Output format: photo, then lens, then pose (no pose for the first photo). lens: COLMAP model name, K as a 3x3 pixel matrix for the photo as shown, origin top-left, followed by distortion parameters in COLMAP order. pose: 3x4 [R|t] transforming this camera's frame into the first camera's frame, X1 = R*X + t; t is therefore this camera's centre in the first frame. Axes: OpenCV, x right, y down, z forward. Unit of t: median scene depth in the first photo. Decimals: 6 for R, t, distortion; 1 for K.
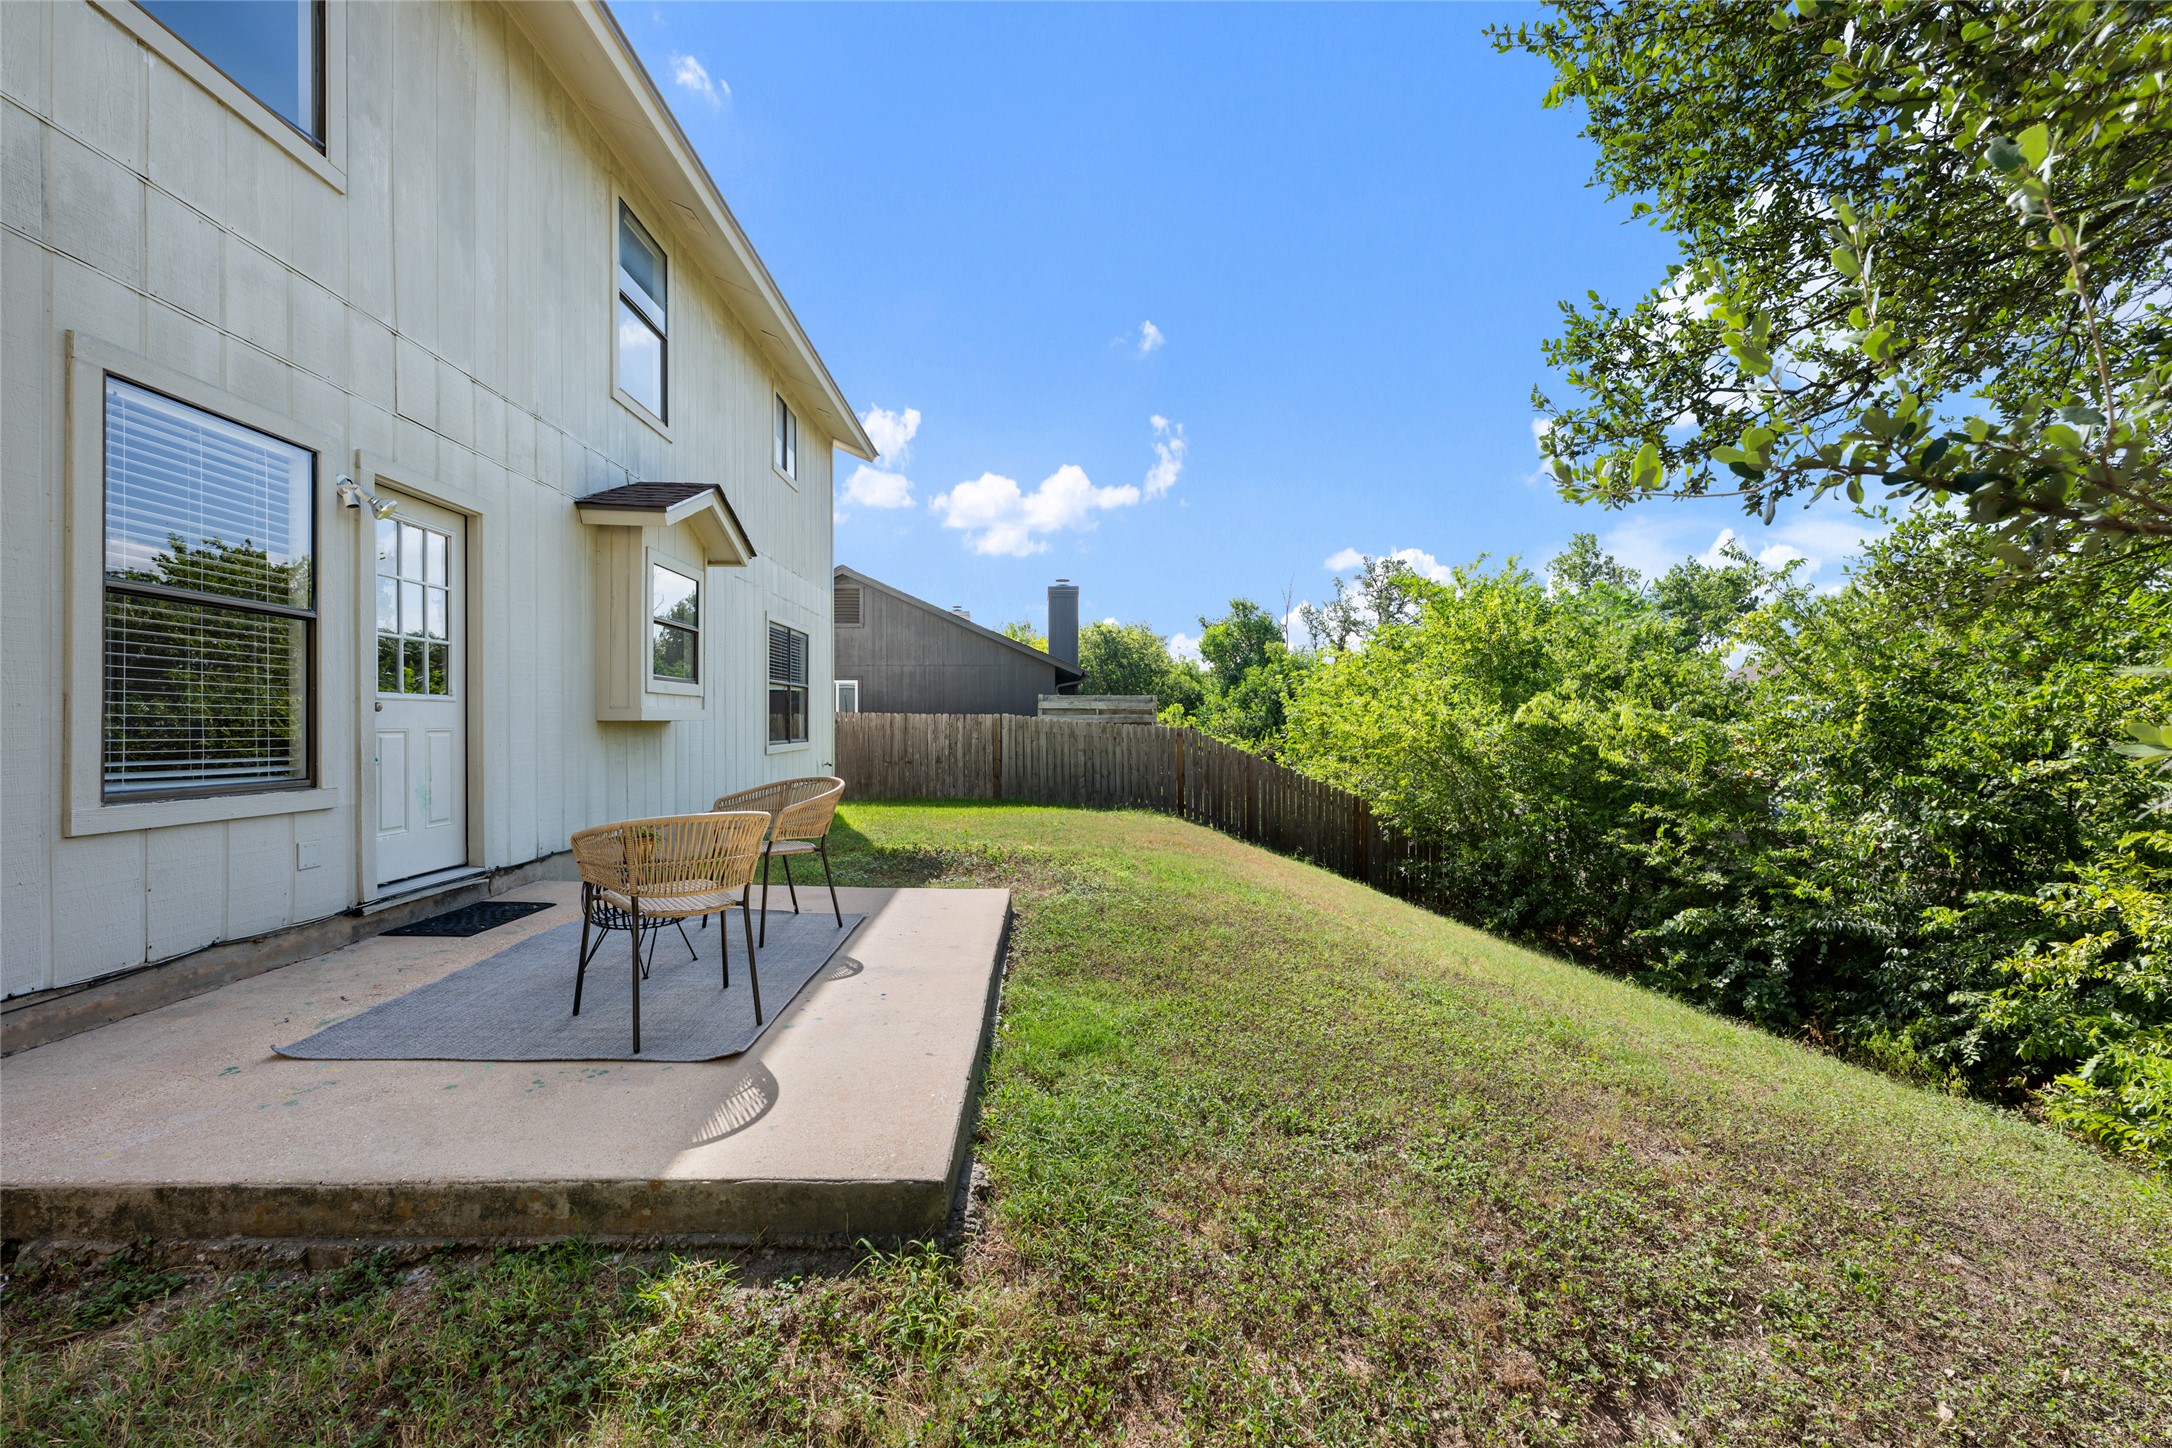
lens RADIAL K [[862.7, 0, 1081.0], [0, 862.7, 716.8], [0, 0, 1]] dist [-0.000294, -0.000050]
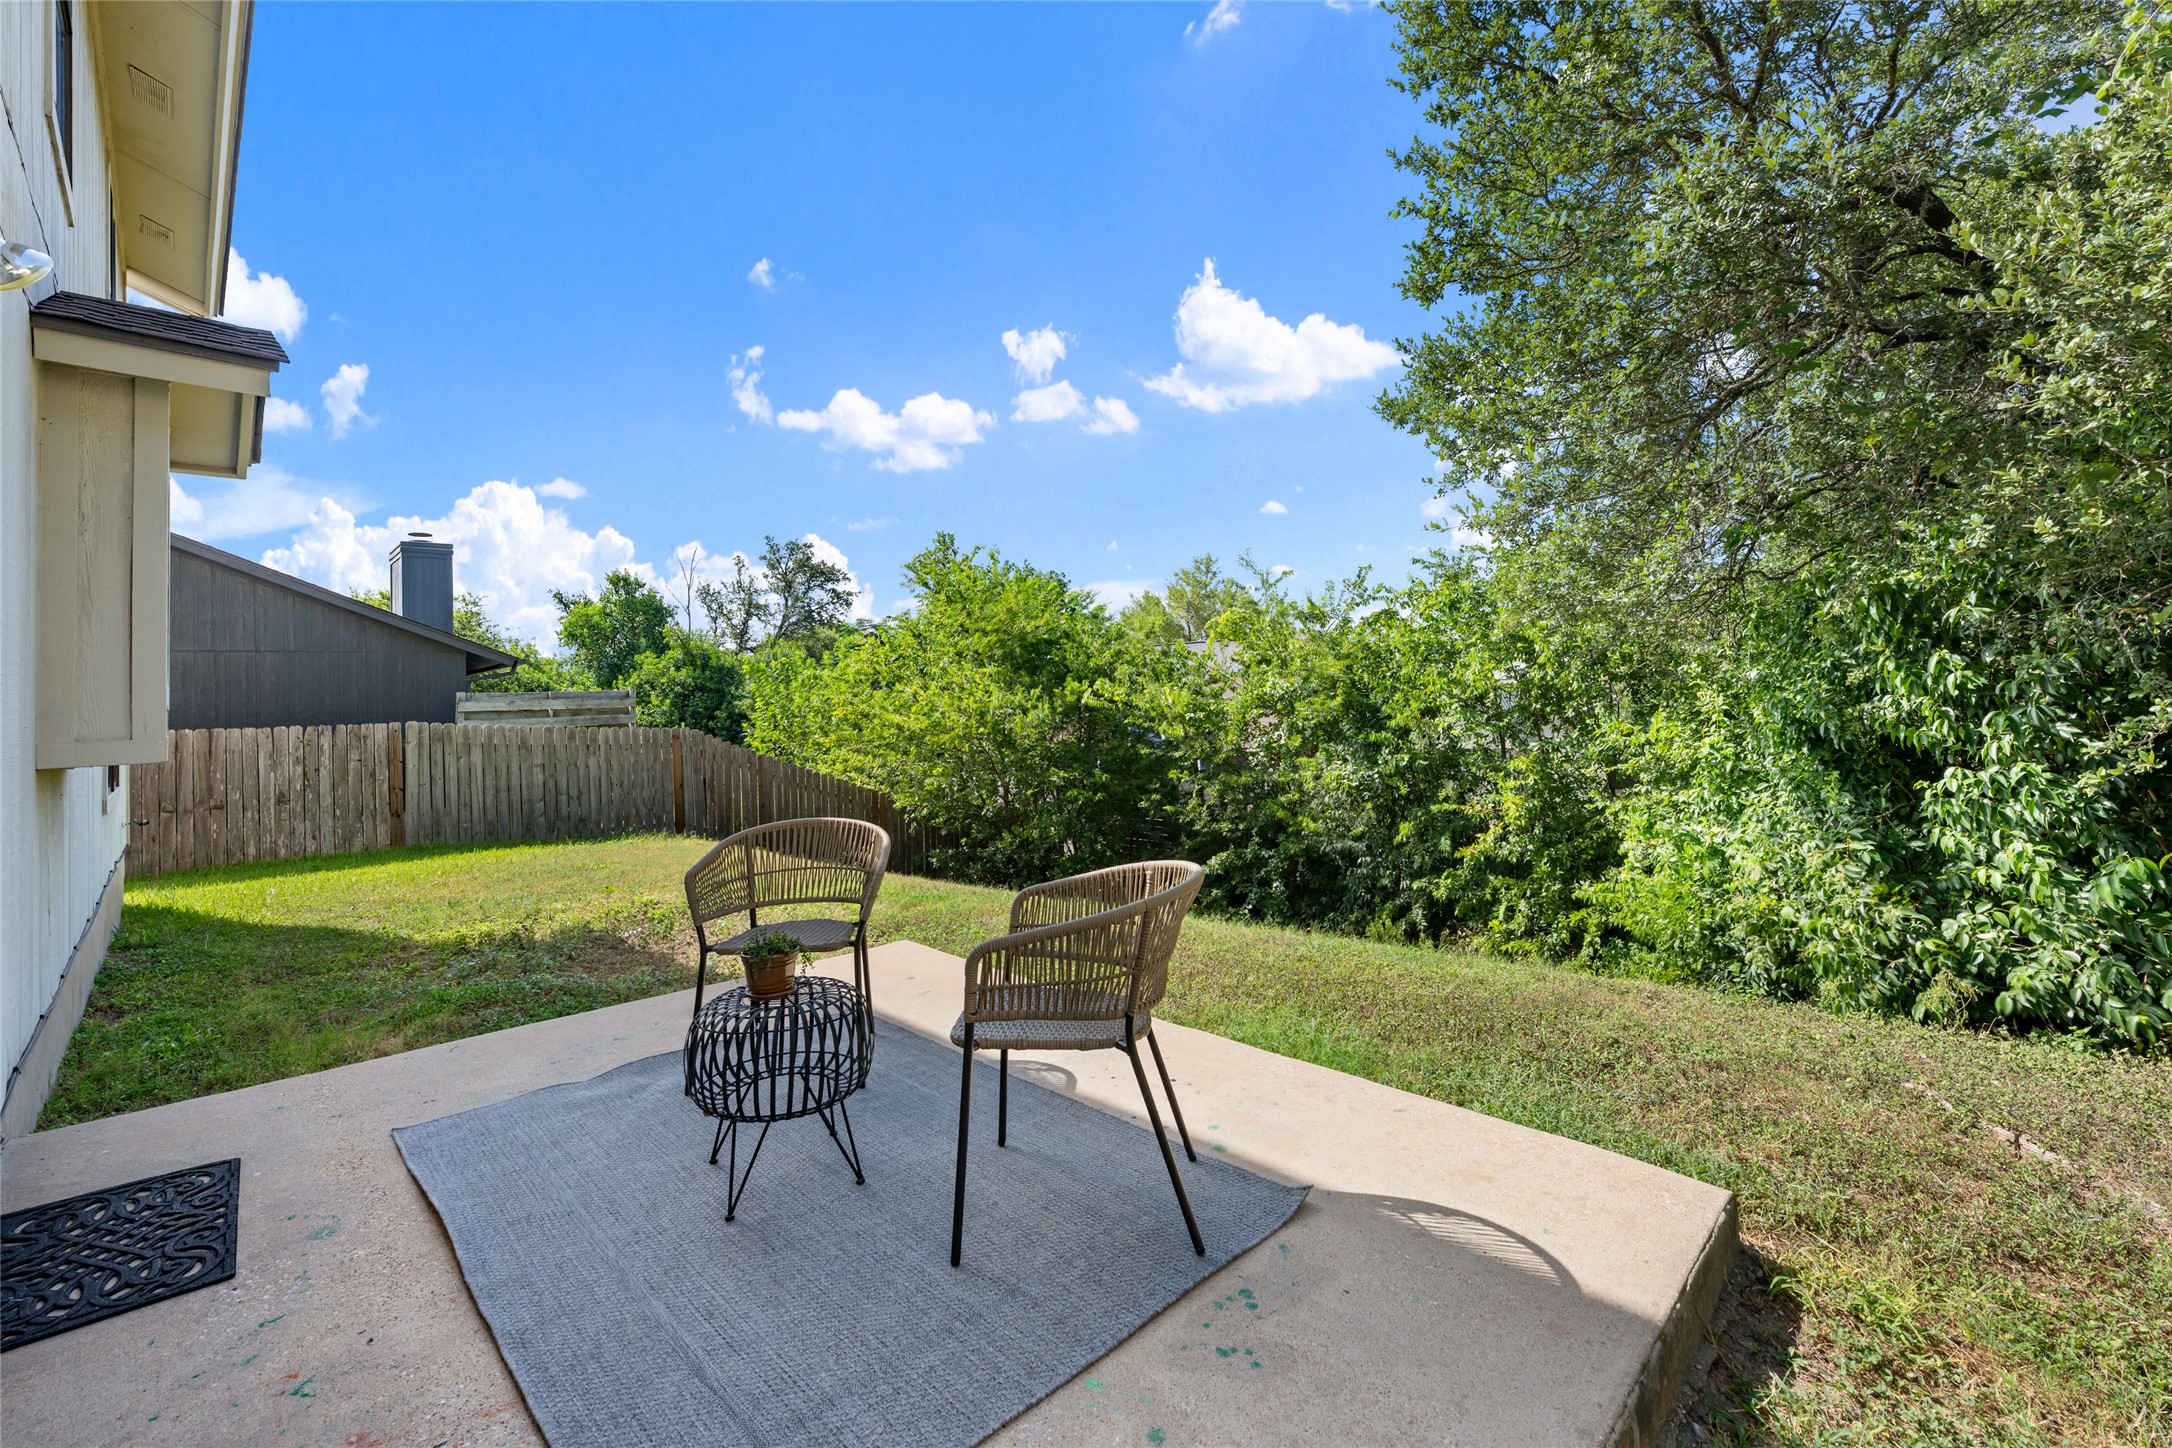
lens RADIAL K [[910.9, 0, 1105.0], [0, 910.9, 659.0], [0, 0, 1]] dist [-0.001101, -0.000218]
pose [[0.737870, -0.001441, 0.674942, -0.297661], [0.036338, 0.998632, -0.037594, -0.010543], [-0.673964, 0.052266, 0.736913, 0.149191]]
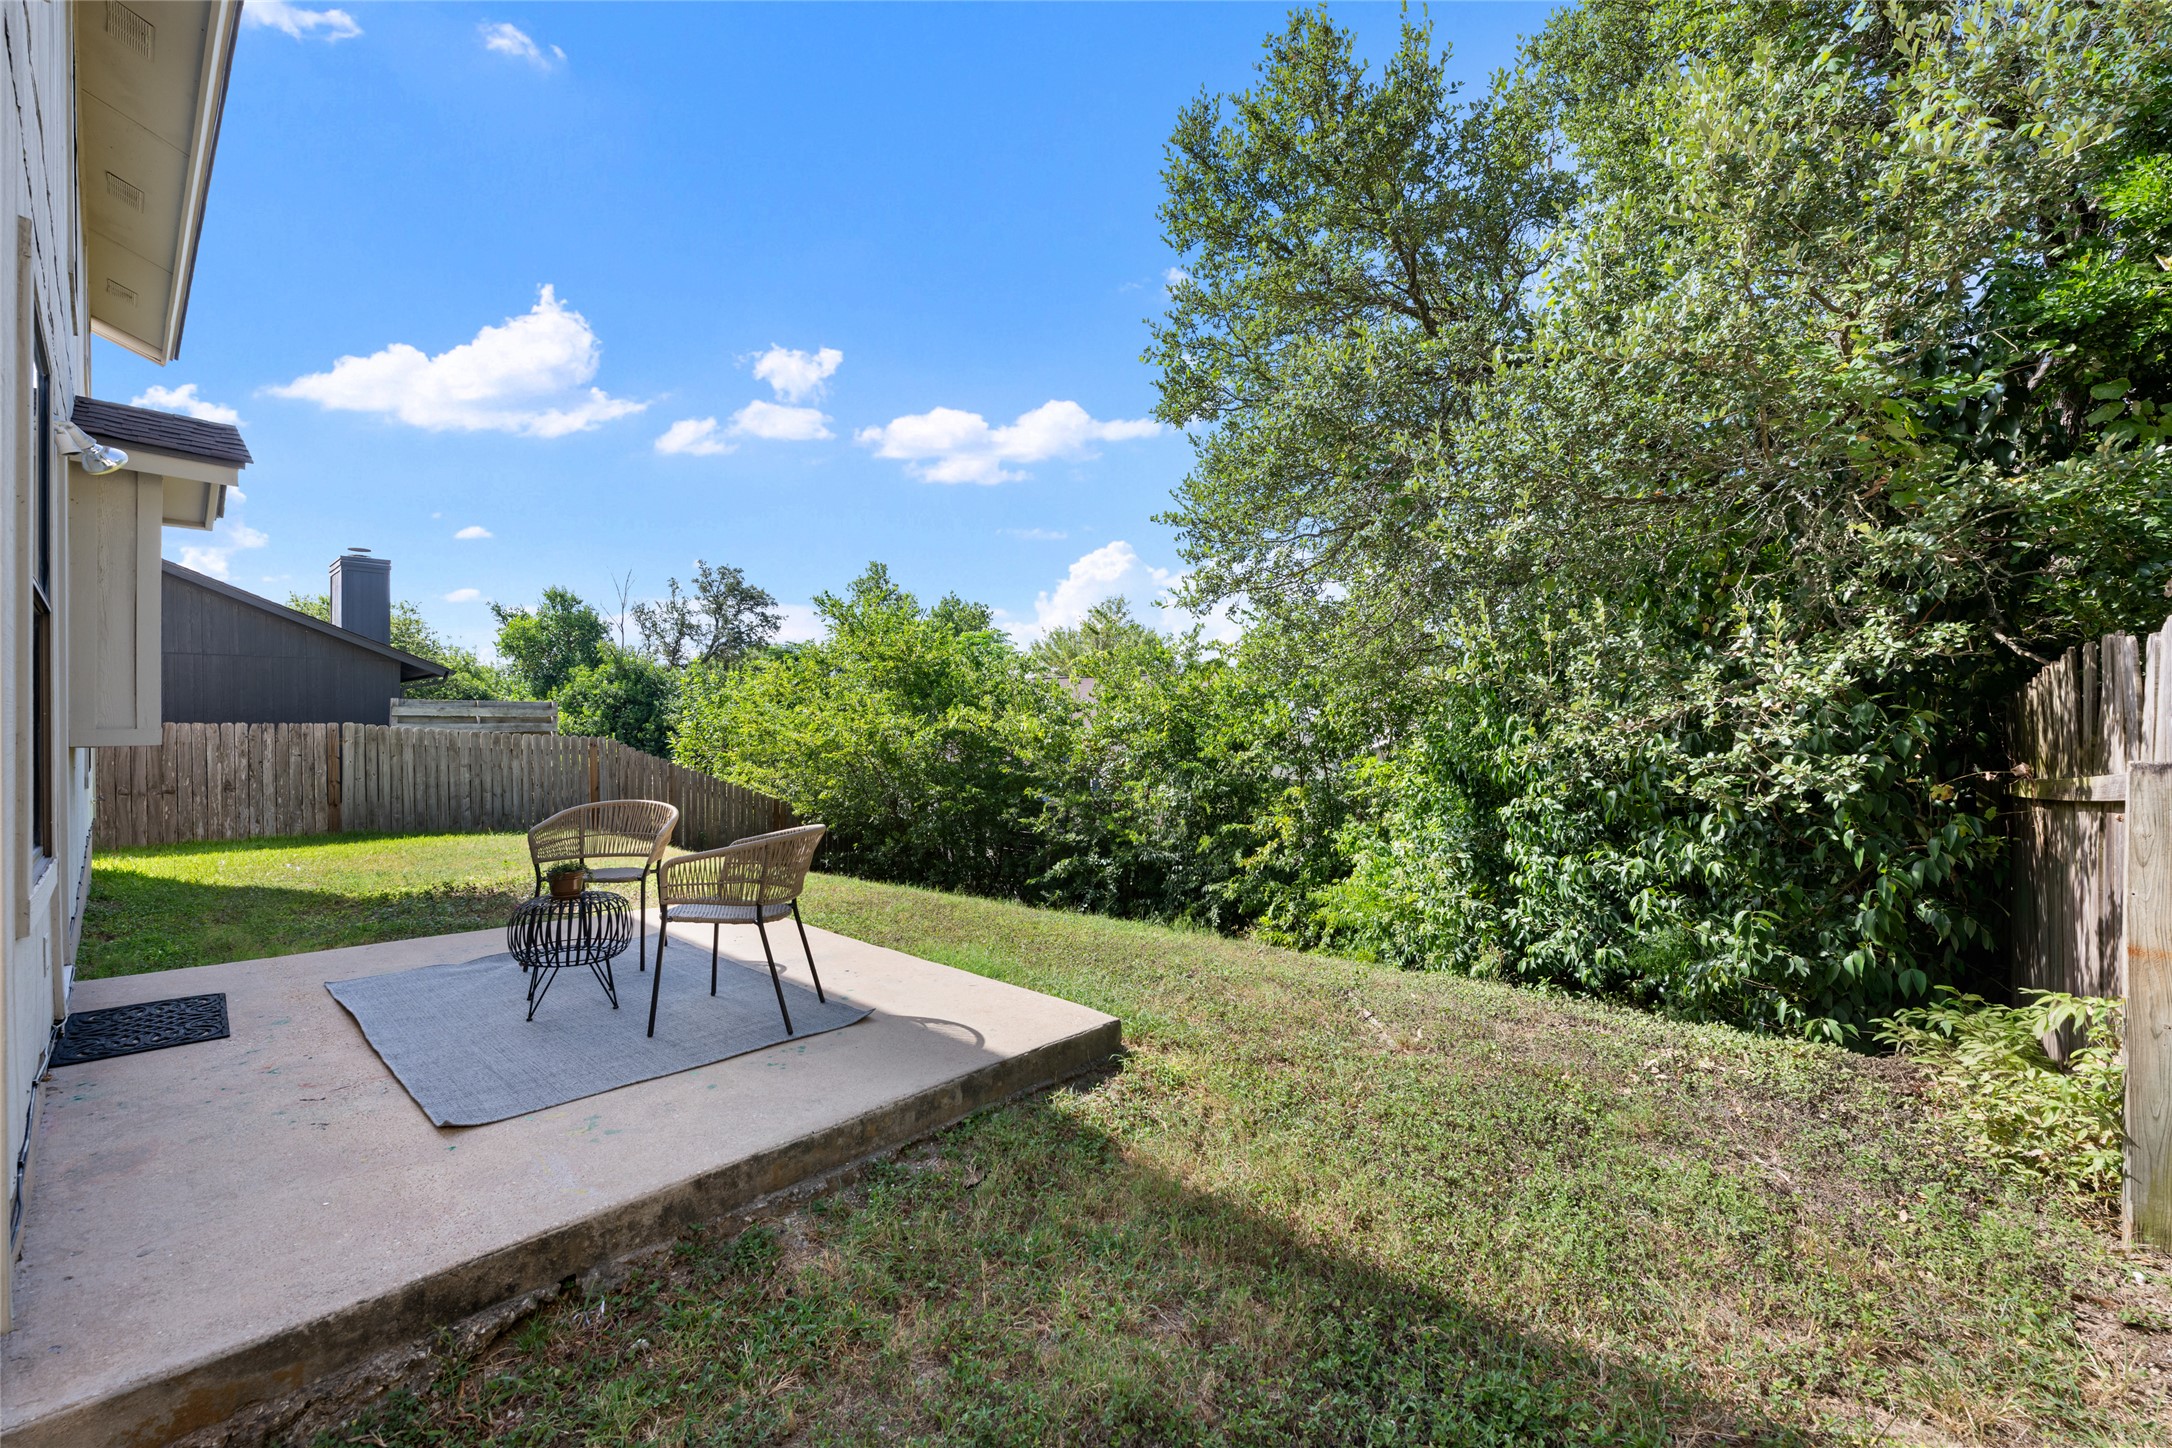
lens RADIAL K [[862.7, 0, 1078.1], [0, 862.7, 719.9], [0, 0, 1]] dist [-0.000294, -0.000050]
pose [[0.704171, 0.000195, 0.710030, -0.309729], [-0.000566, 1.000000, 0.000287, -0.011442], [-0.710030, -0.000604, 0.704171, -0.030536]]
